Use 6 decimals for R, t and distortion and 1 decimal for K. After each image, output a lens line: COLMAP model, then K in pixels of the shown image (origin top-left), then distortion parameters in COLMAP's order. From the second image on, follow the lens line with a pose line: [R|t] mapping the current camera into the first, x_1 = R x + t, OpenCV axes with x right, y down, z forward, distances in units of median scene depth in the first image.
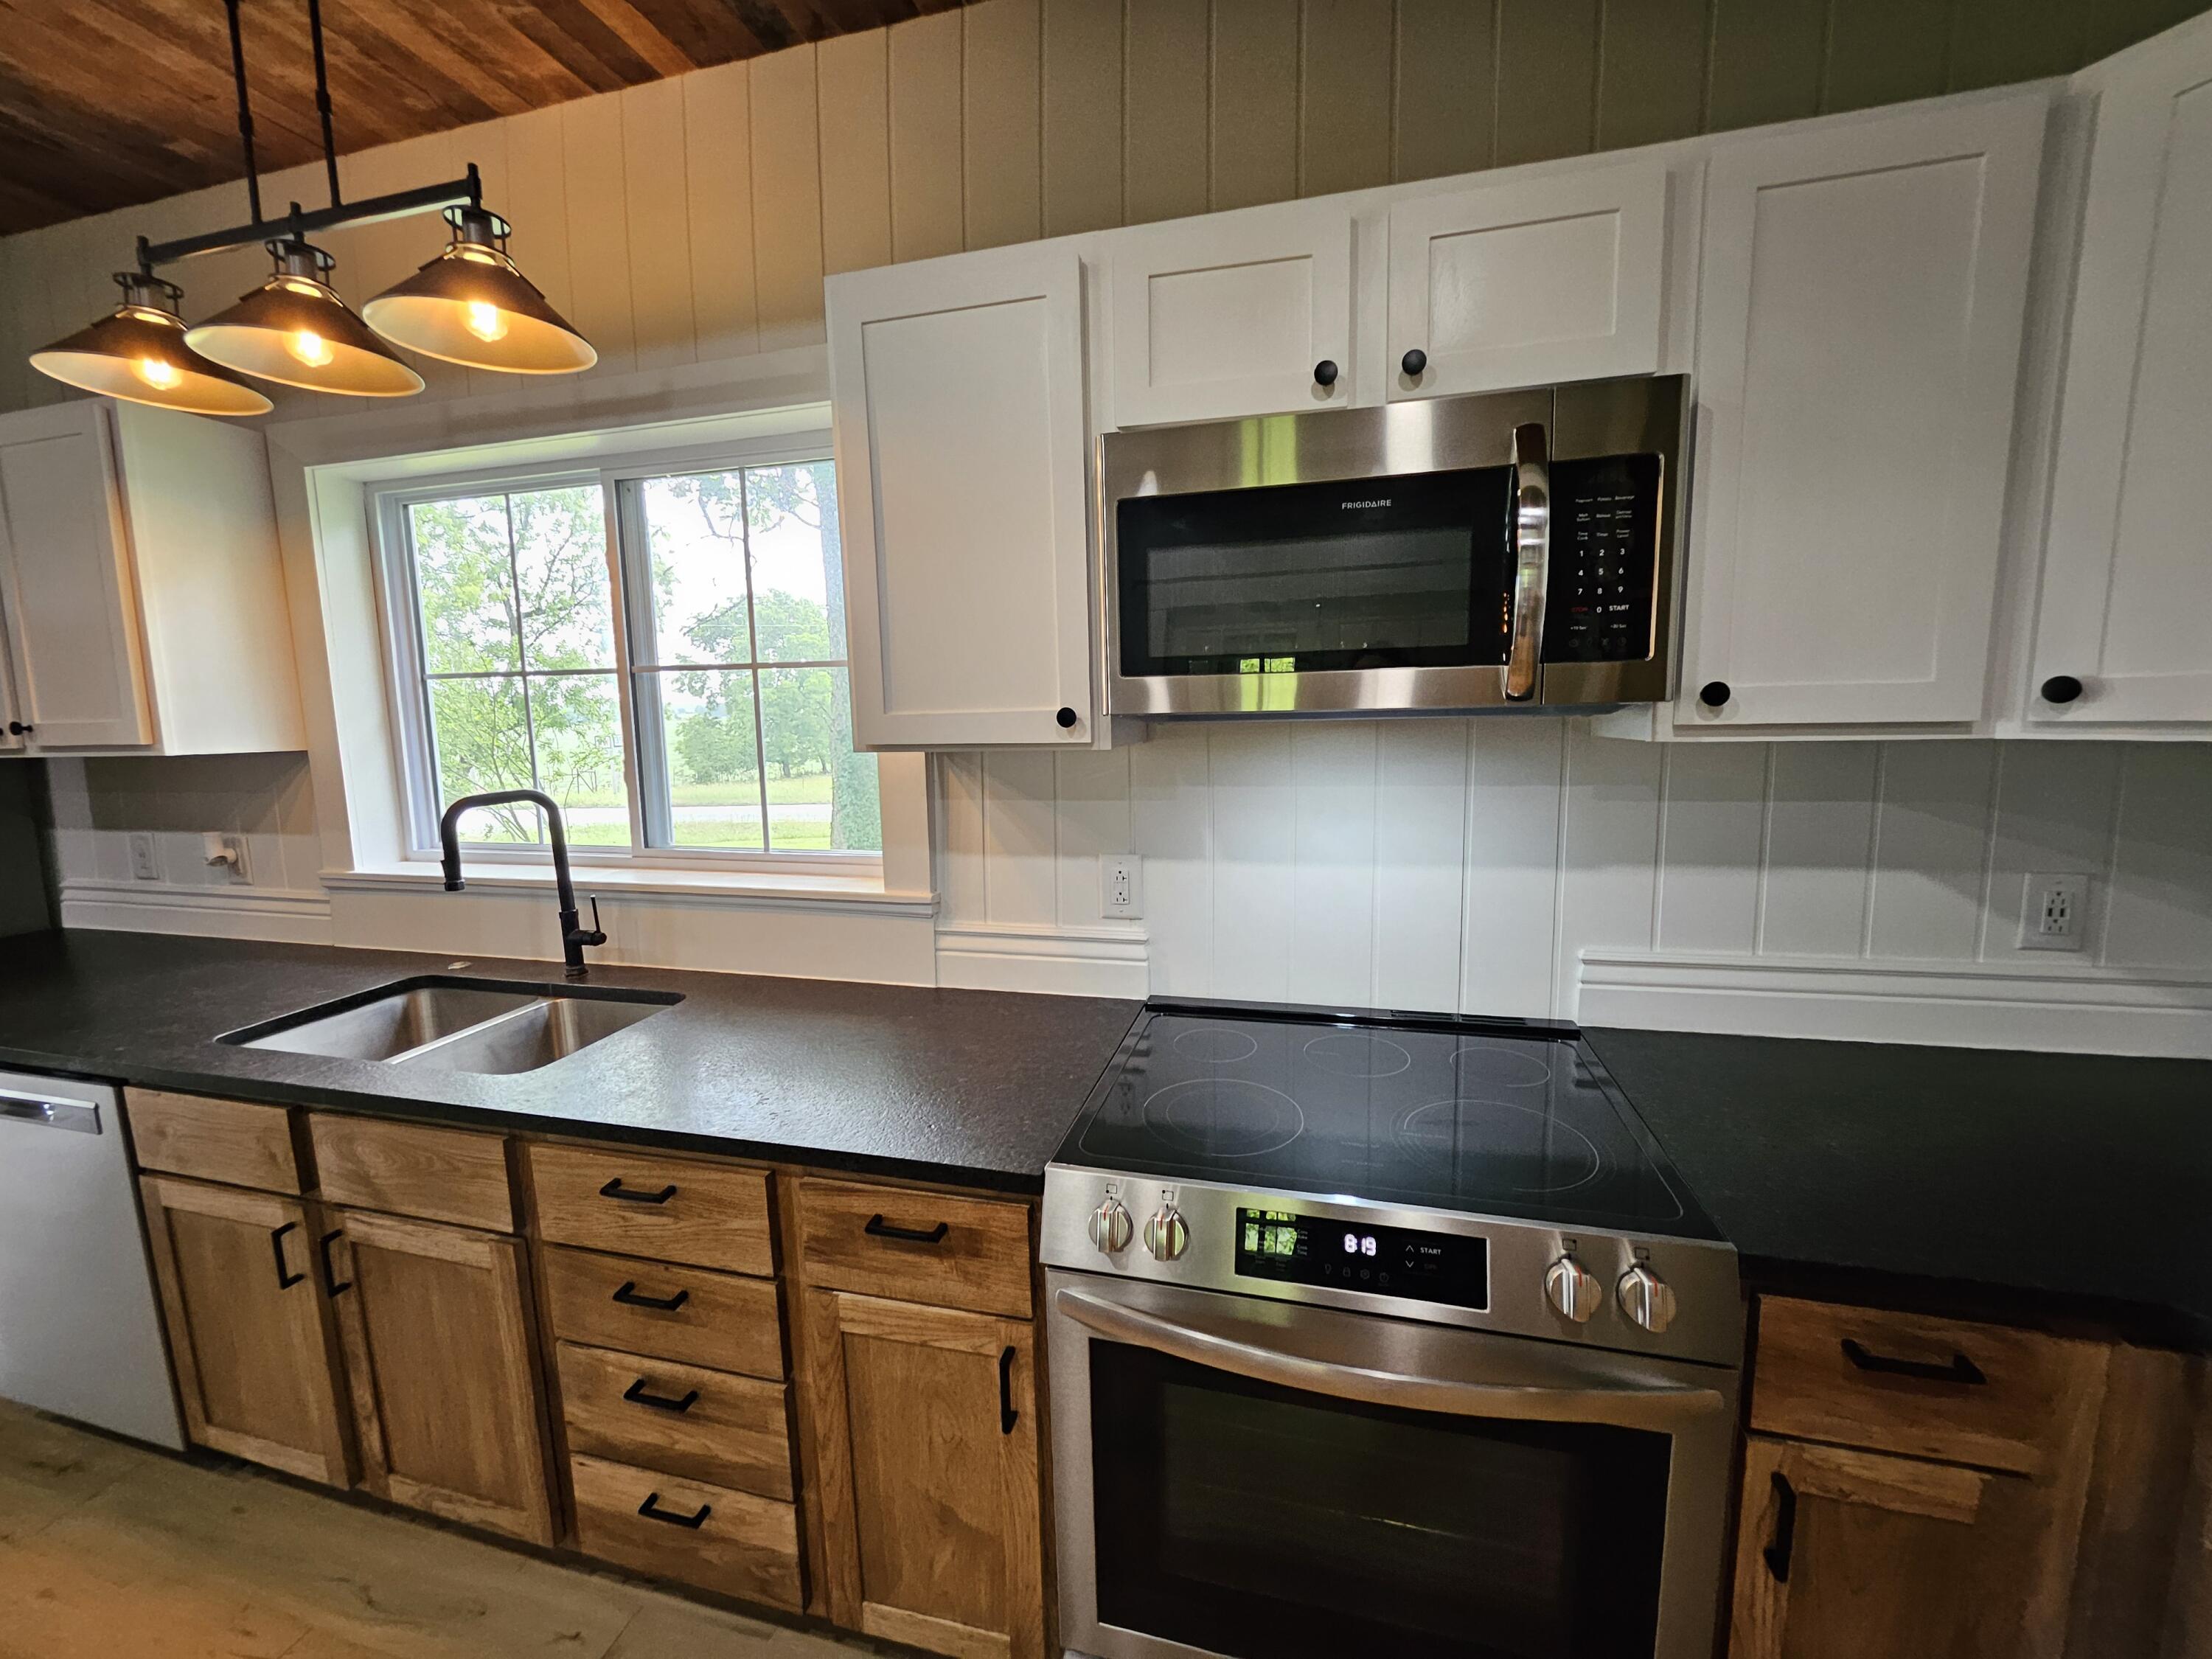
lens RADIAL K [[876.7, 0, 1100.9], [0, 876.7, 824.1], [0, 0, 1]] dist [0.003429, 0.000084]
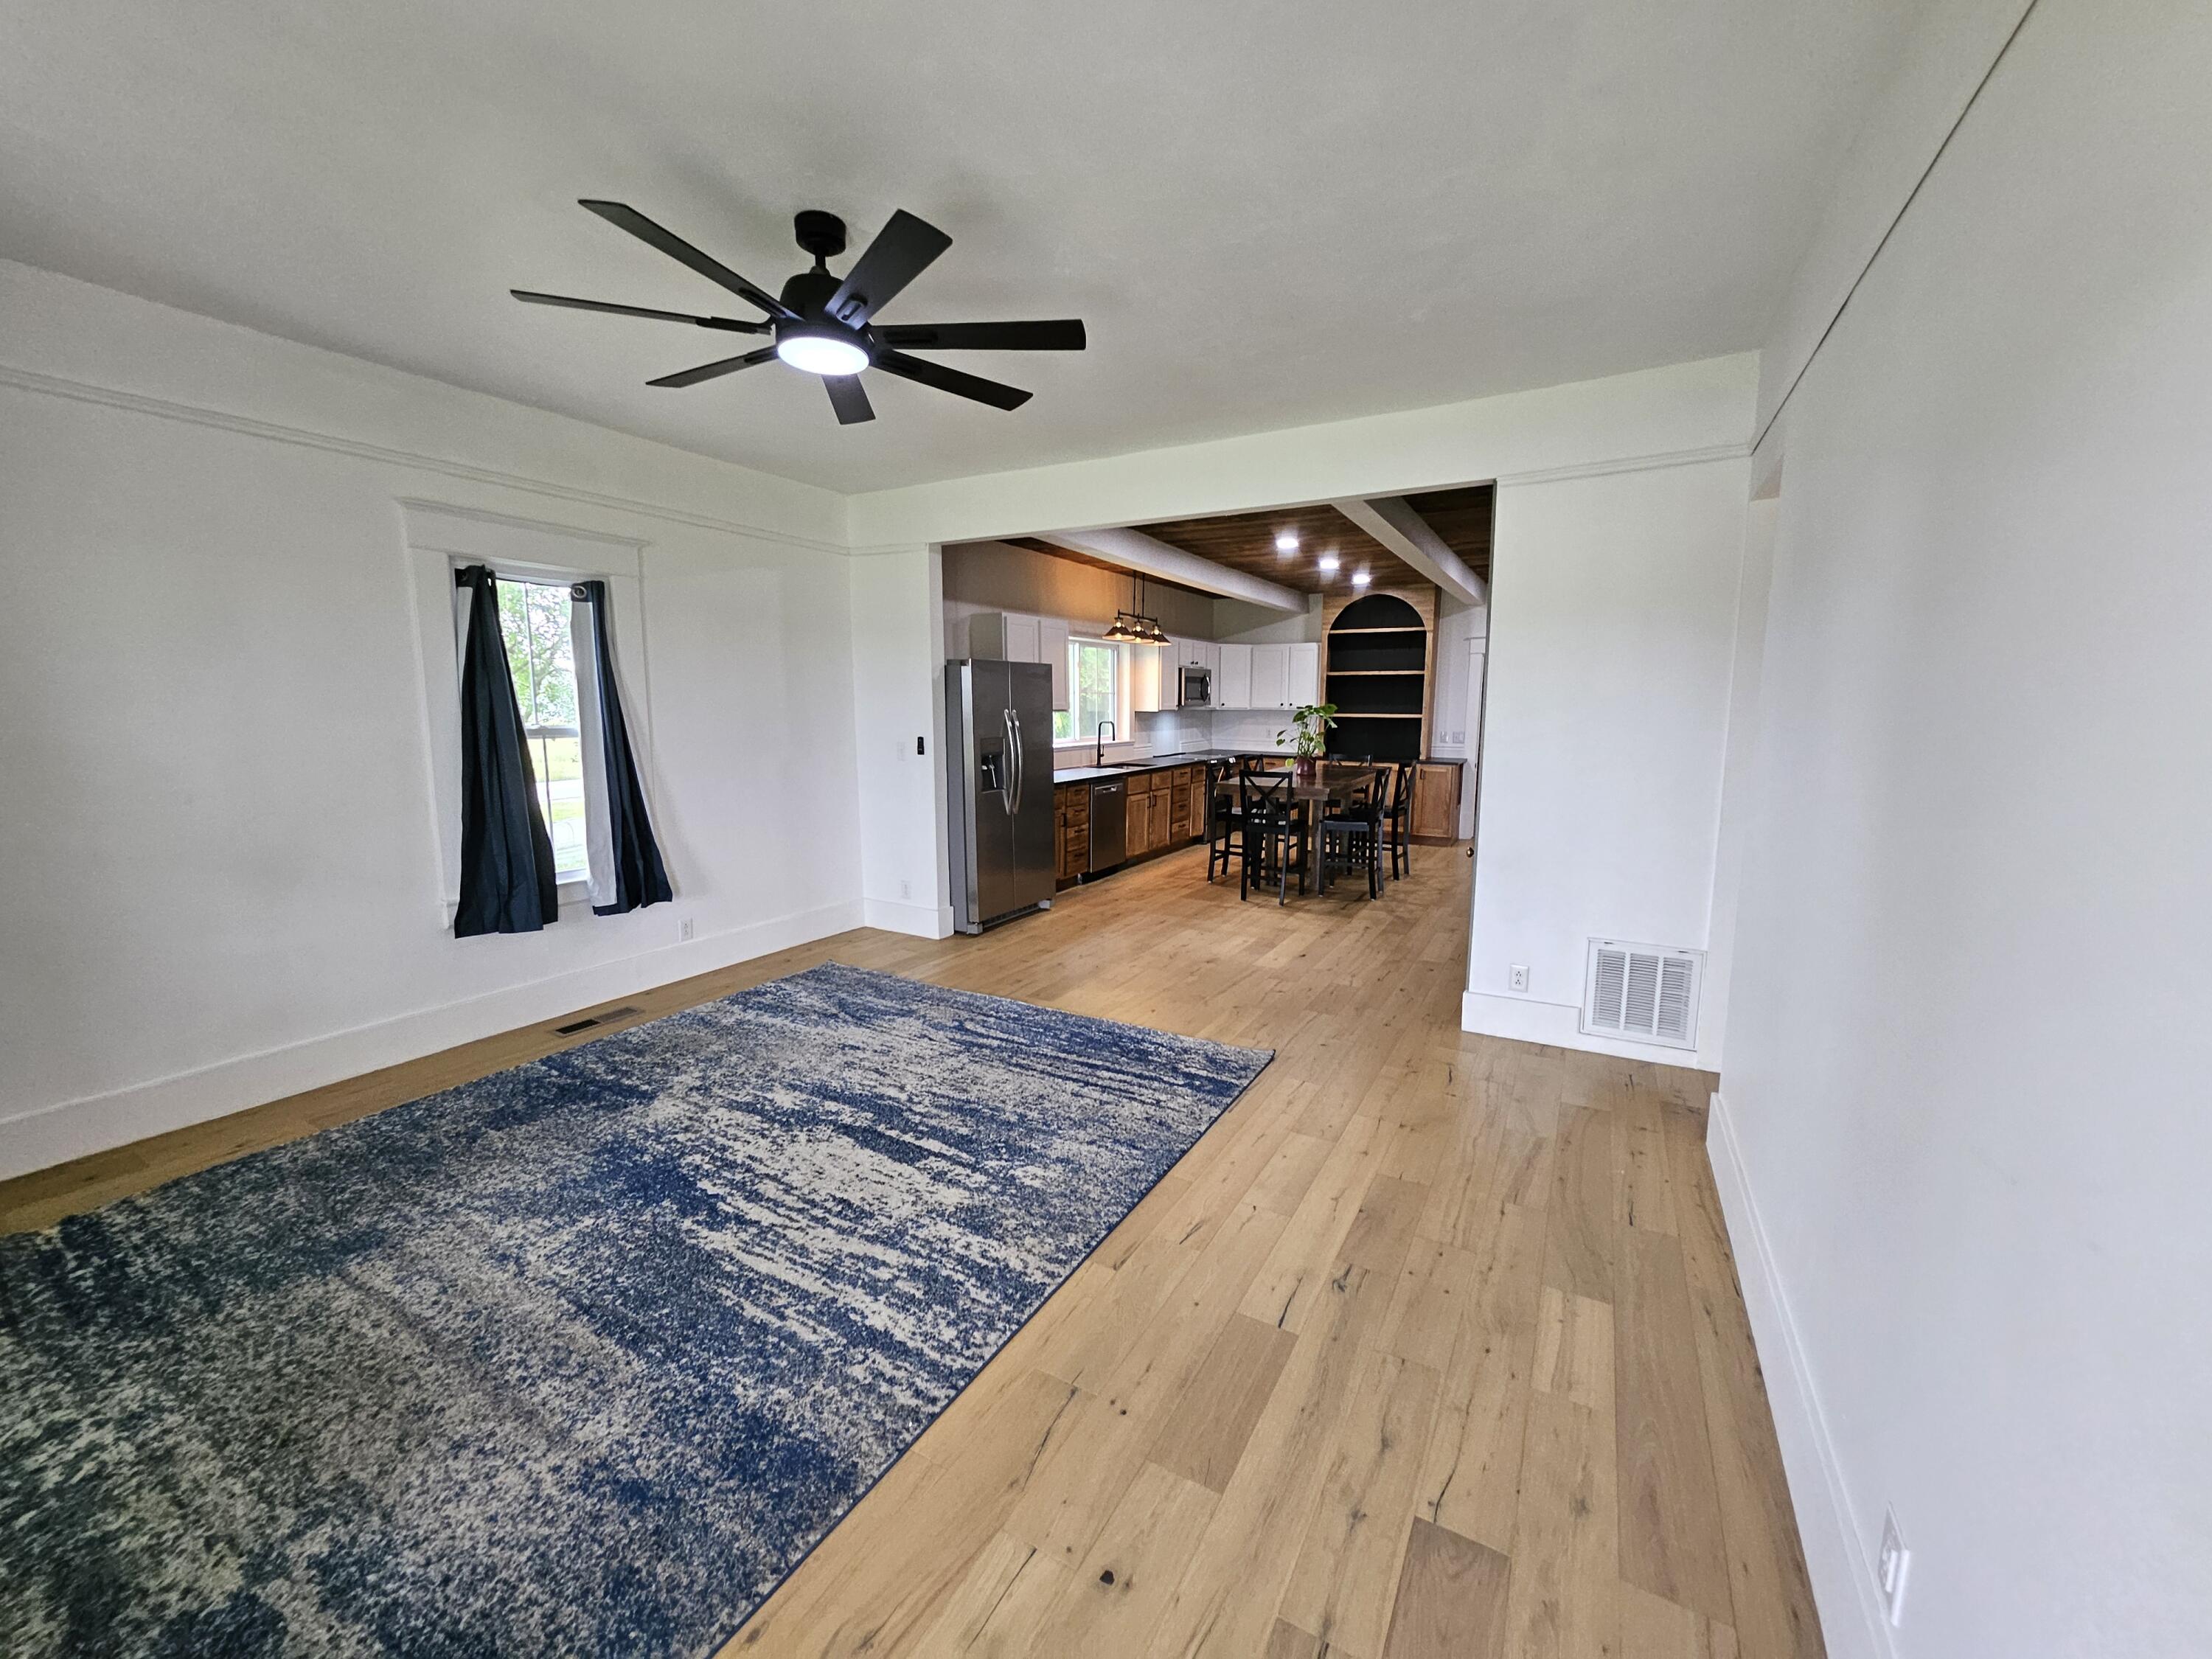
lens RADIAL K [[864.4, 0, 1103.8], [0, 864.4, 825.3], [0, 0, 1]] dist [0.004406, -0.003822]
pose [[0.258722, -0.117785, 0.958744, -6.895140], [0.116832, 0.989067, 0.089983, 0.127074], [-0.958860, 0.088731, 0.269654, -0.183069]]
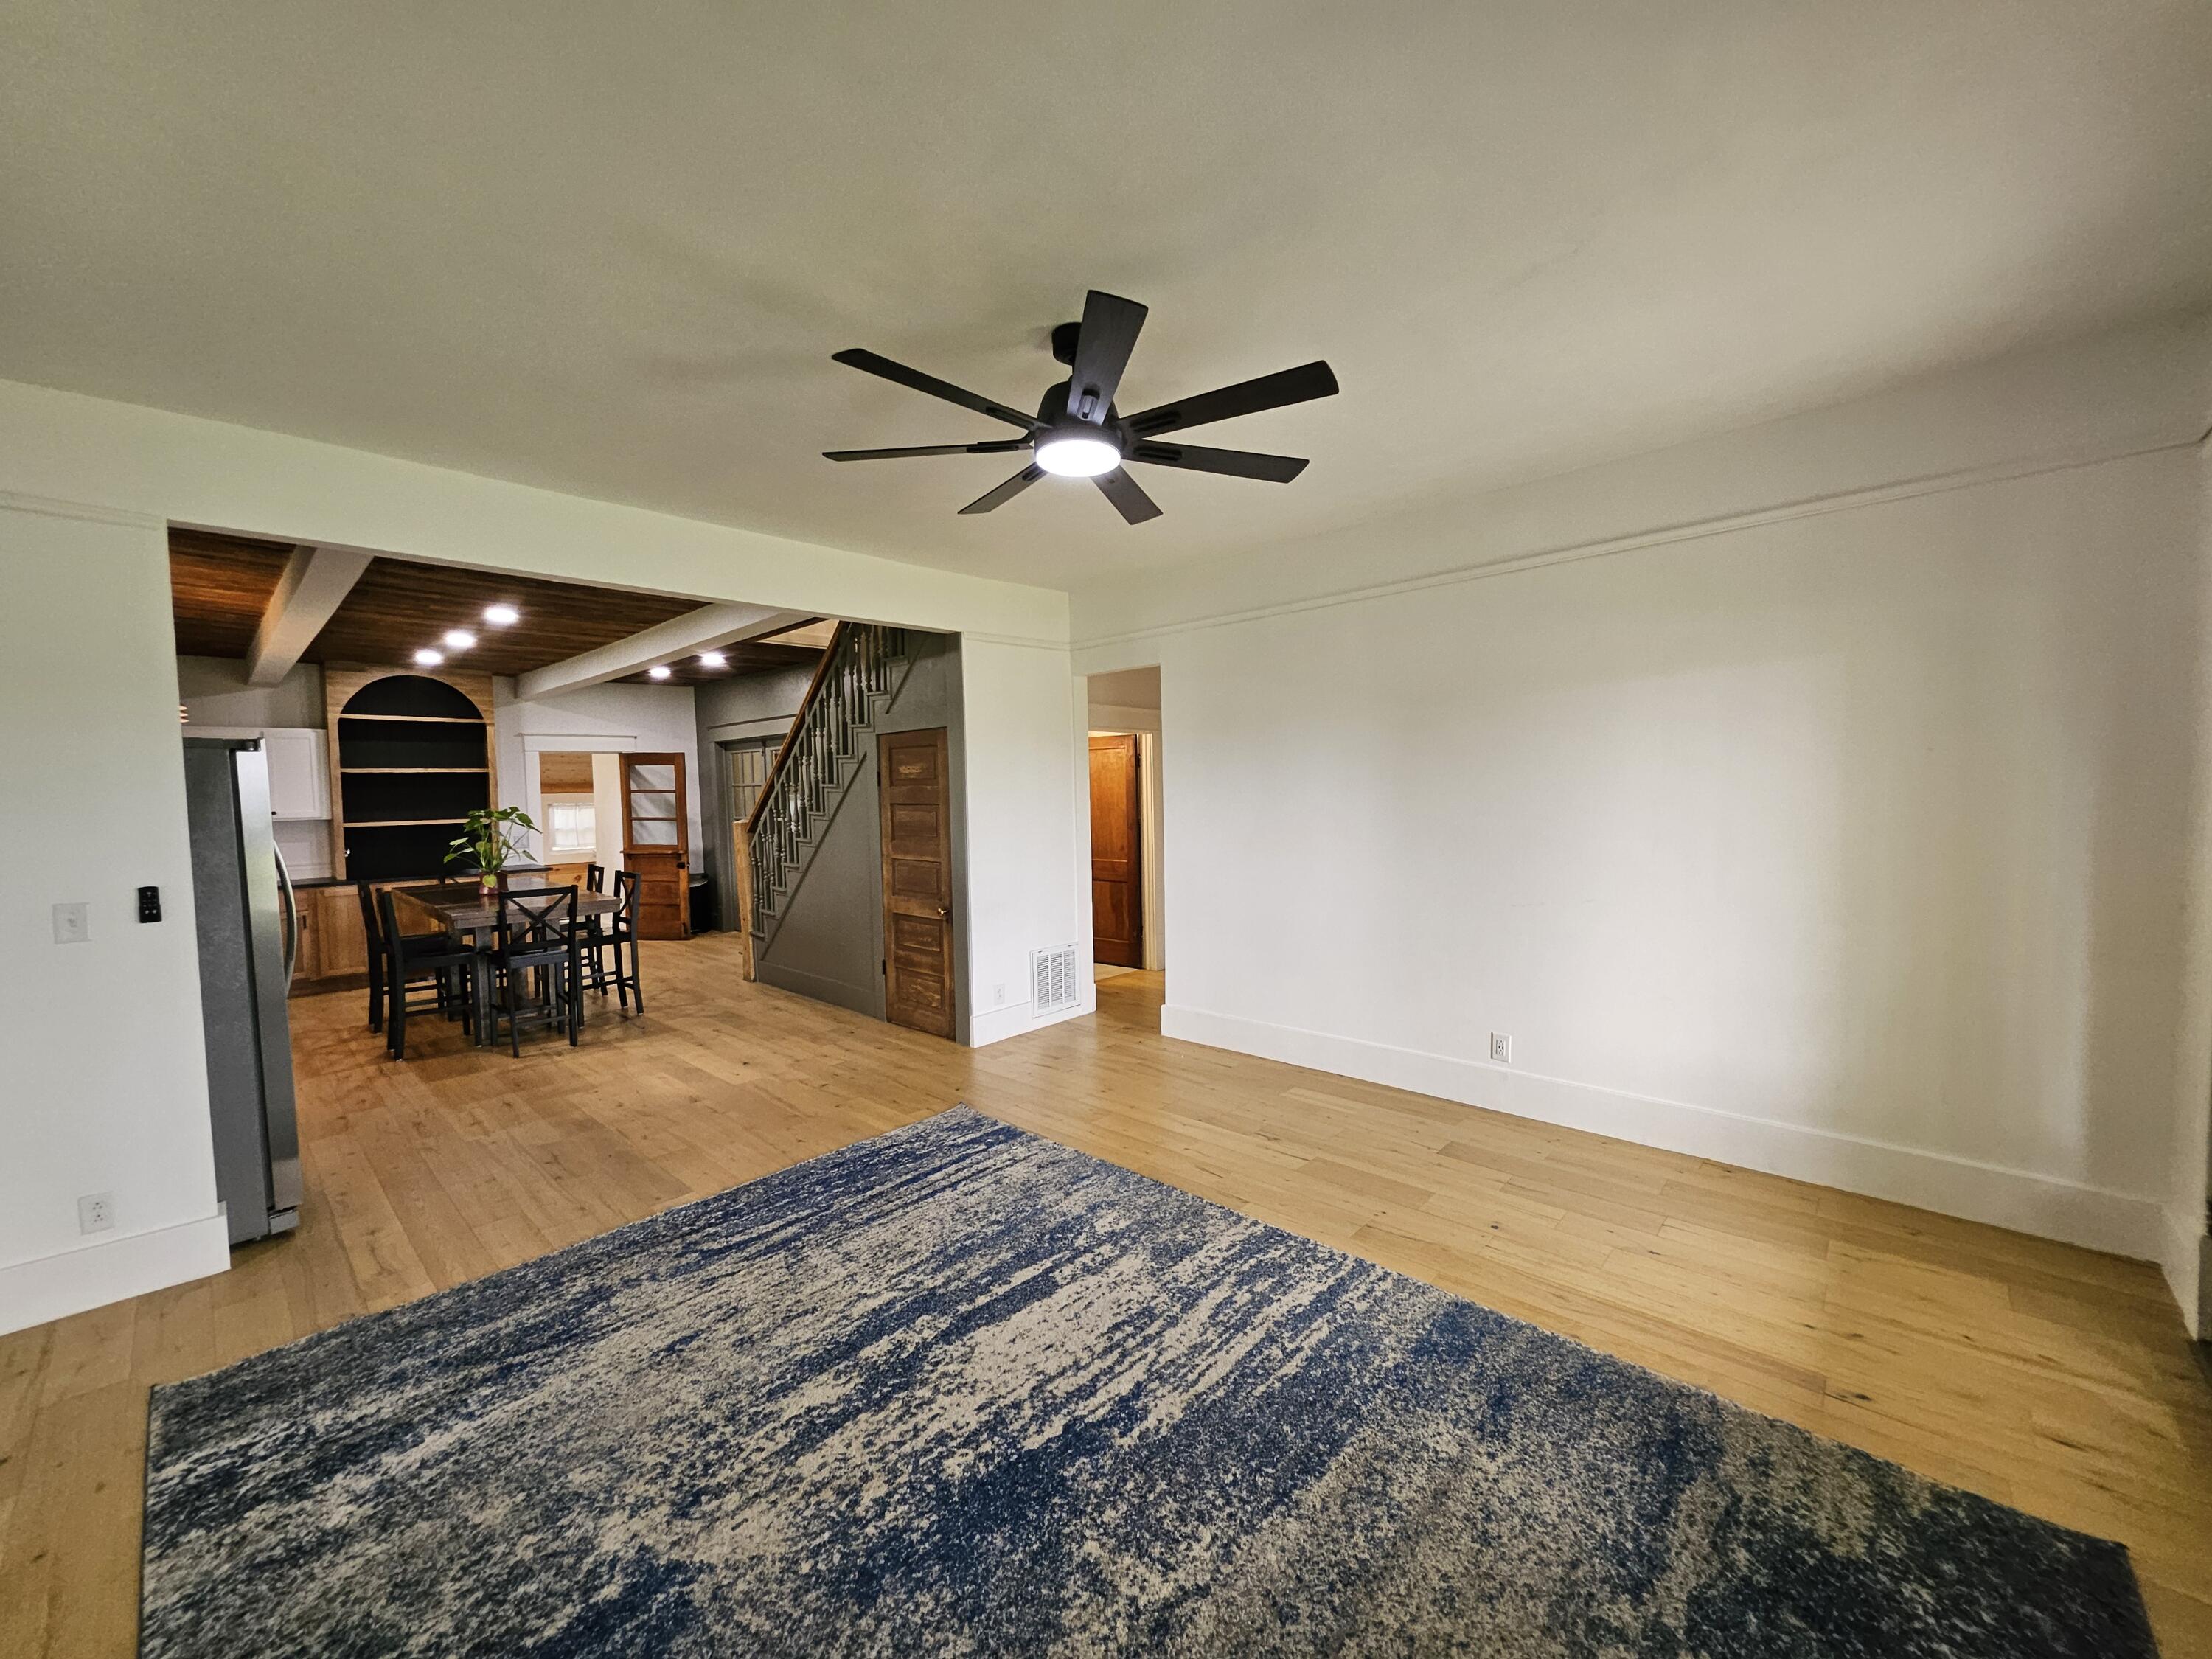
lens RADIAL K [[864.4, 0, 1103.8], [0, 864.4, 825.3], [0, 0, 1]] dist [0.004406, -0.003822]
pose [[-0.873971, 0.019813, 0.485574, -6.147873], [0.103815, 0.983716, 0.146714, -0.233469], [-0.474760, 0.178634, -0.861796, 2.393364]]
